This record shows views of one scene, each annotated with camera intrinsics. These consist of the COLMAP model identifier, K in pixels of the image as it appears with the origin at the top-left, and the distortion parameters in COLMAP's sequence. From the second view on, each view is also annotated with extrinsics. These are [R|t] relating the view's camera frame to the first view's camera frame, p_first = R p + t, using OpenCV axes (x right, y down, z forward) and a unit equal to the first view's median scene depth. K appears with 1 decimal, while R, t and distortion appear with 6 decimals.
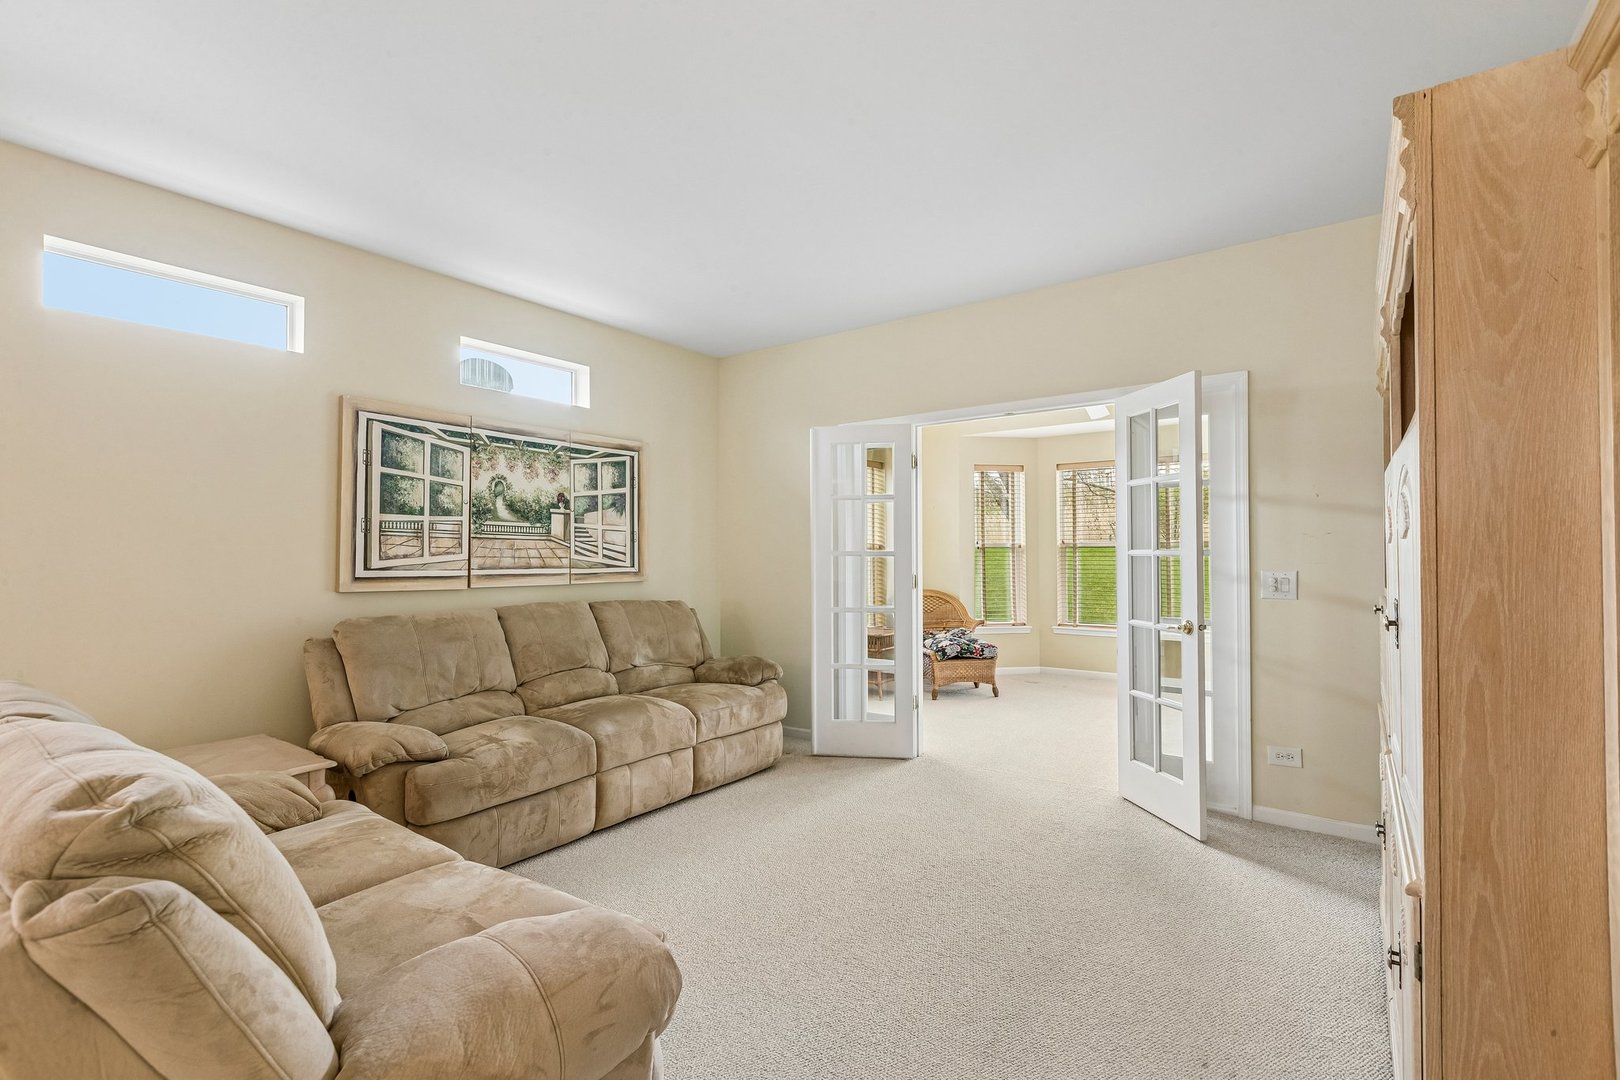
lens RADIAL K [[742.8, 0, 812.8], [0, 742.8, 543.5], [0, 0, 1]] dist [0.008359, -0.001525]
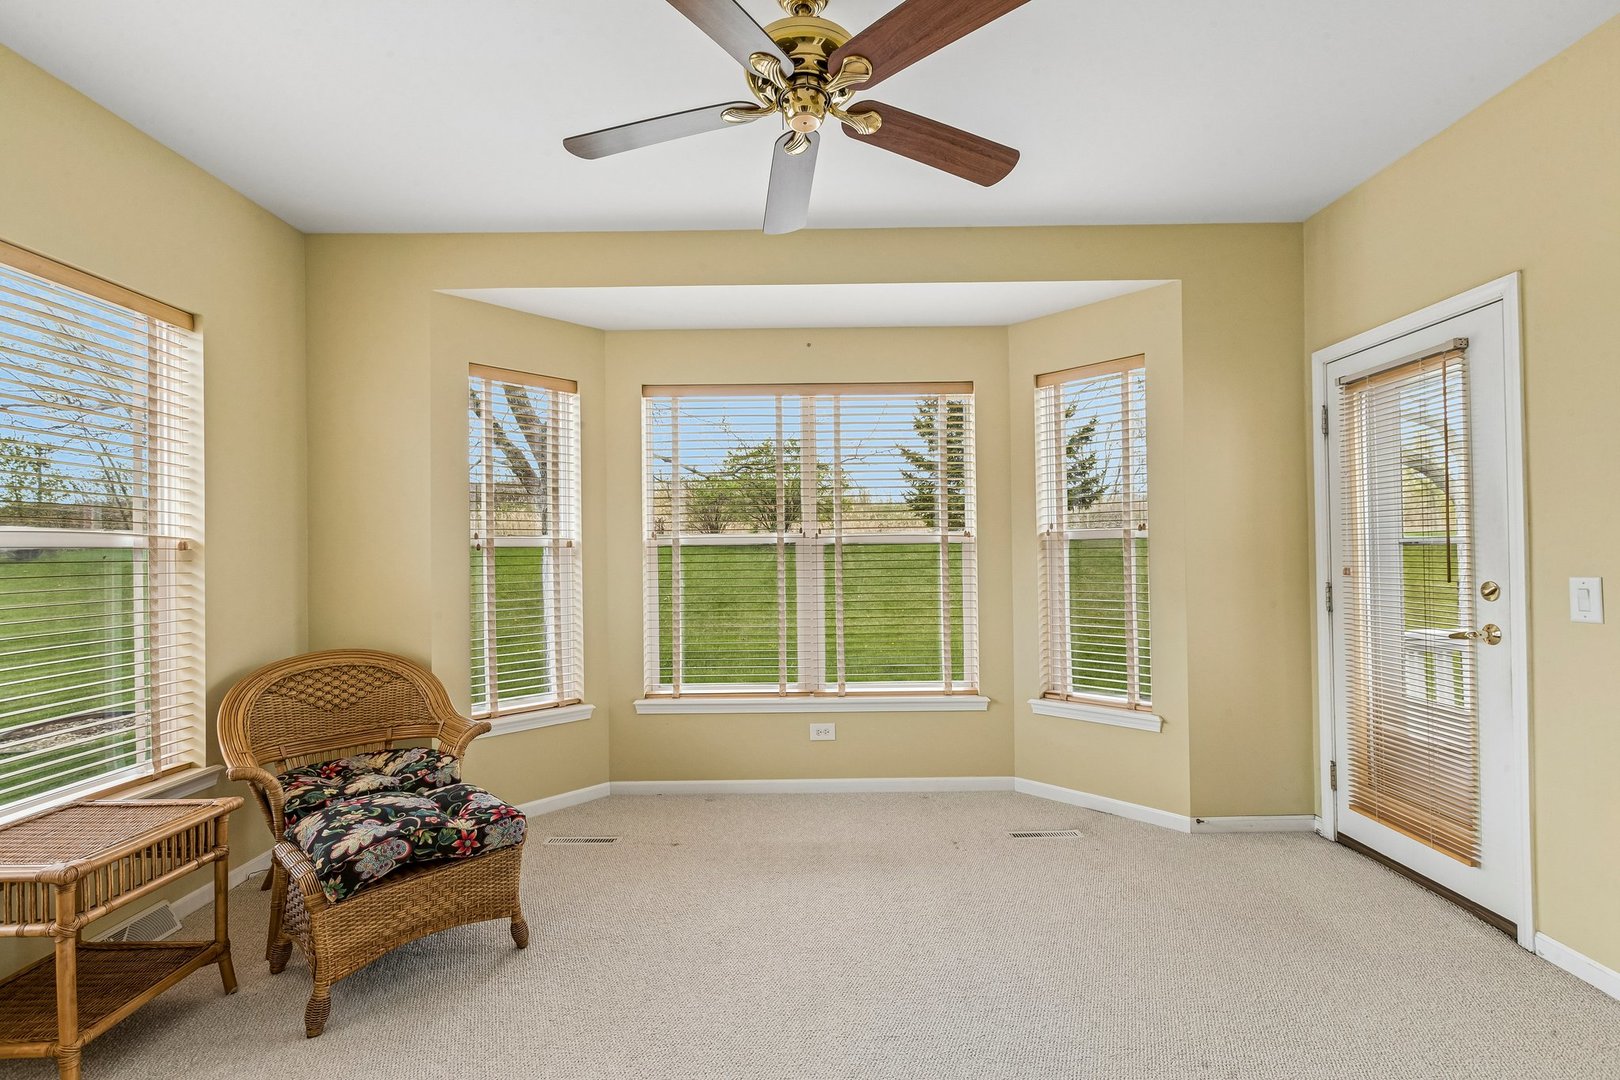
lens RADIAL K [[742.8, 0, 810.8], [0, 742.8, 547.4], [0, 0, 1]] dist [0.008359, -0.001525]
pose [[0.812850, 0.000241, 0.582474, 0.259322], [0.001606, 0.999995, -0.002655, 0.016458], [-0.582471, 0.003094, 0.812845, 1.080424]]
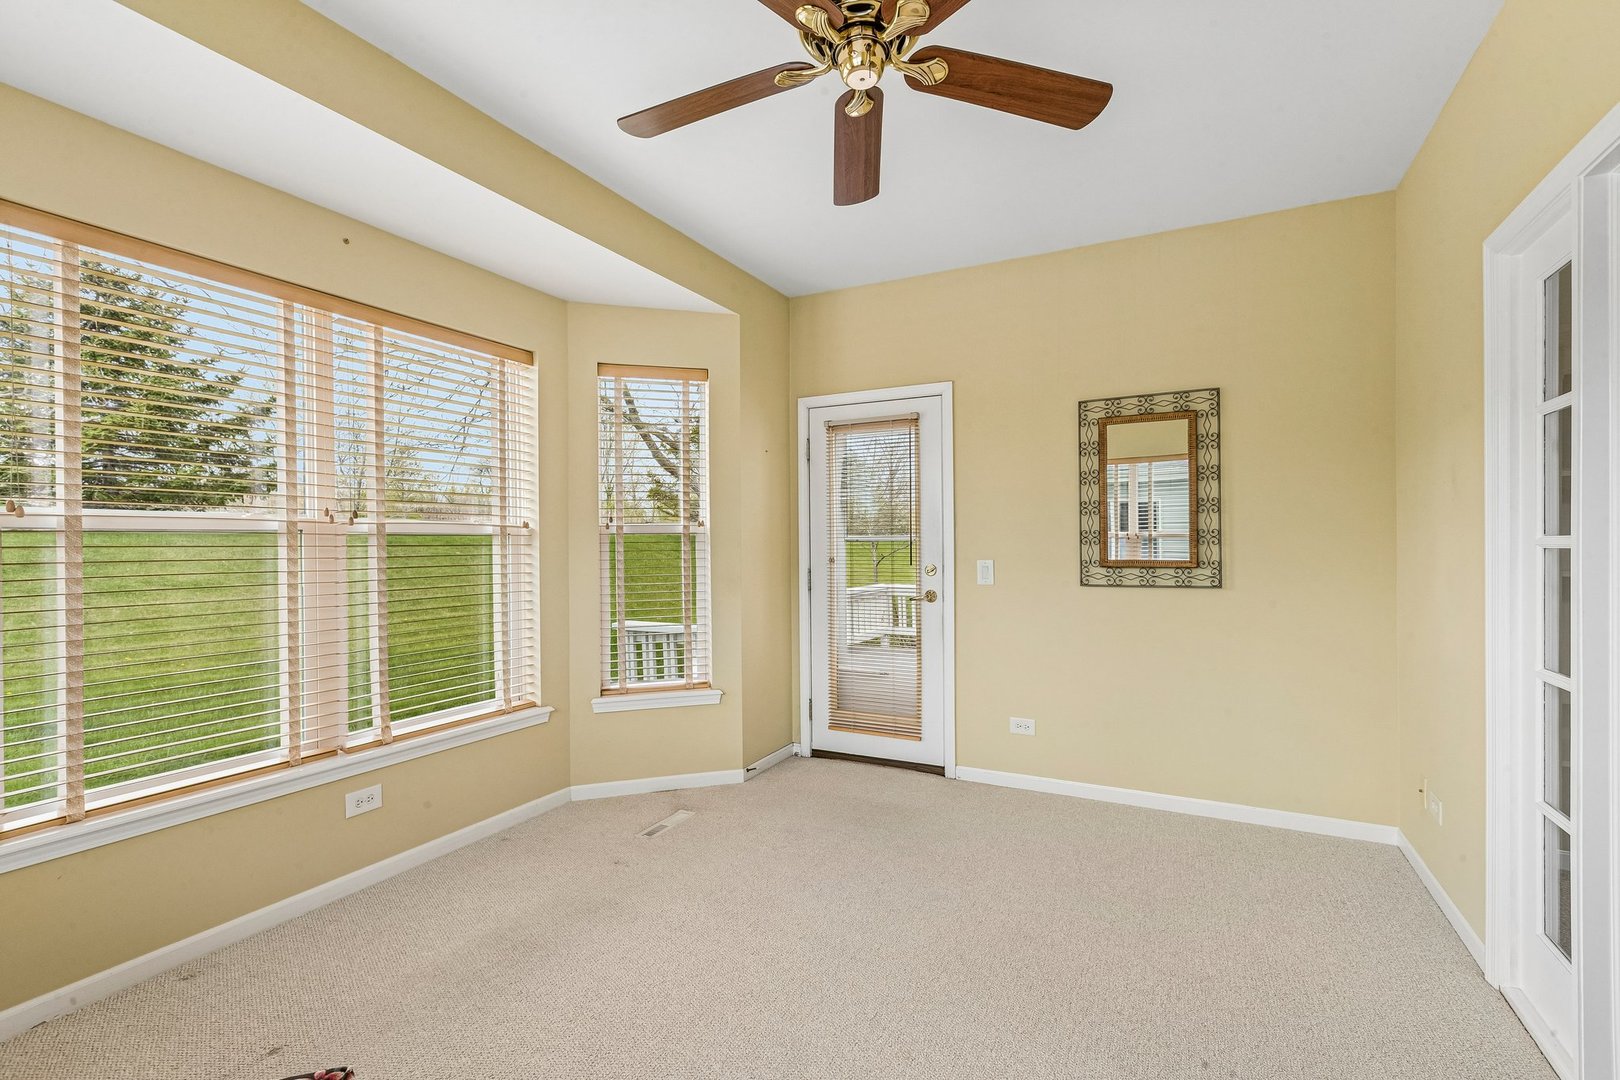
lens RADIAL K [[742.8, 0, 807.0], [0, 742.8, 542.1], [0, 0, 1]] dist [0.008359, -0.001525]
pose [[-0.149498, 0.007977, 0.988730, 0.148598], [-0.003027, 0.999959, -0.008526, 0.021246], [-0.988757, -0.004267, -0.149468, 1.420496]]
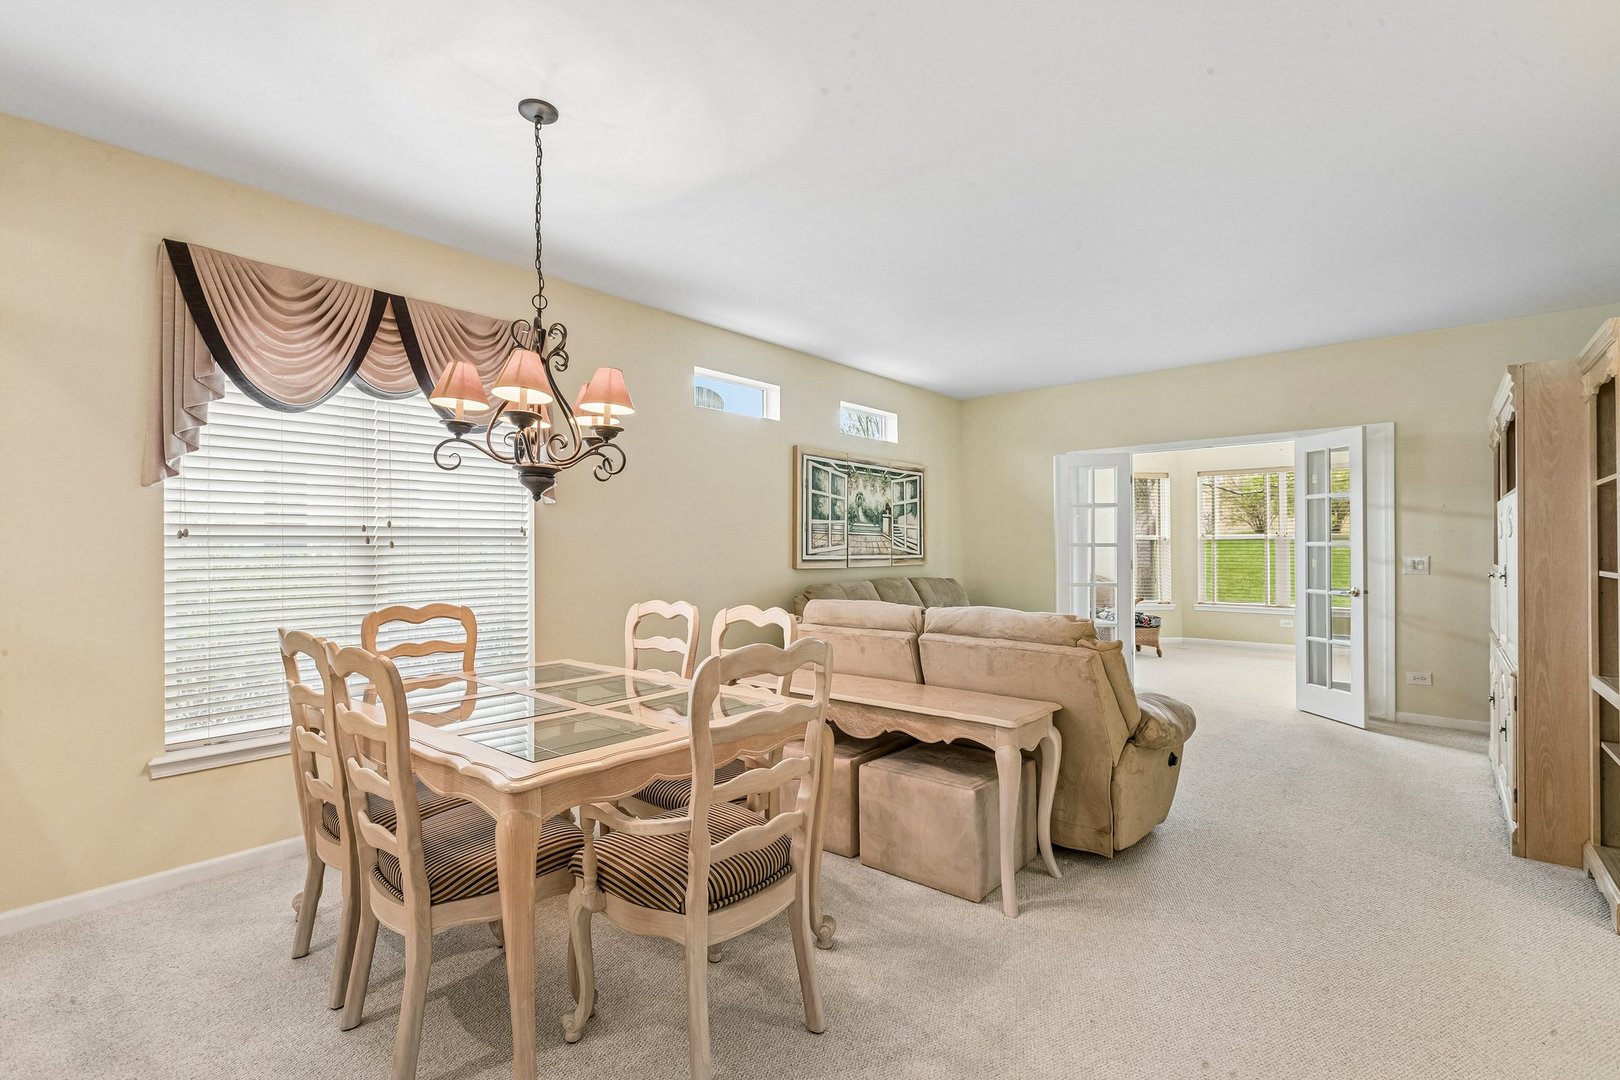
lens RADIAL K [[742.8, 0, 816.4], [0, 742.8, 542.4], [0, 0, 1]] dist [0.008359, -0.001525]
pose [[0.997749, -0.000363, -0.067065, -0.446771], [0.000956, 0.999961, 0.008808, -0.004837], [0.067060, -0.008852, 0.997710, -0.543117]]
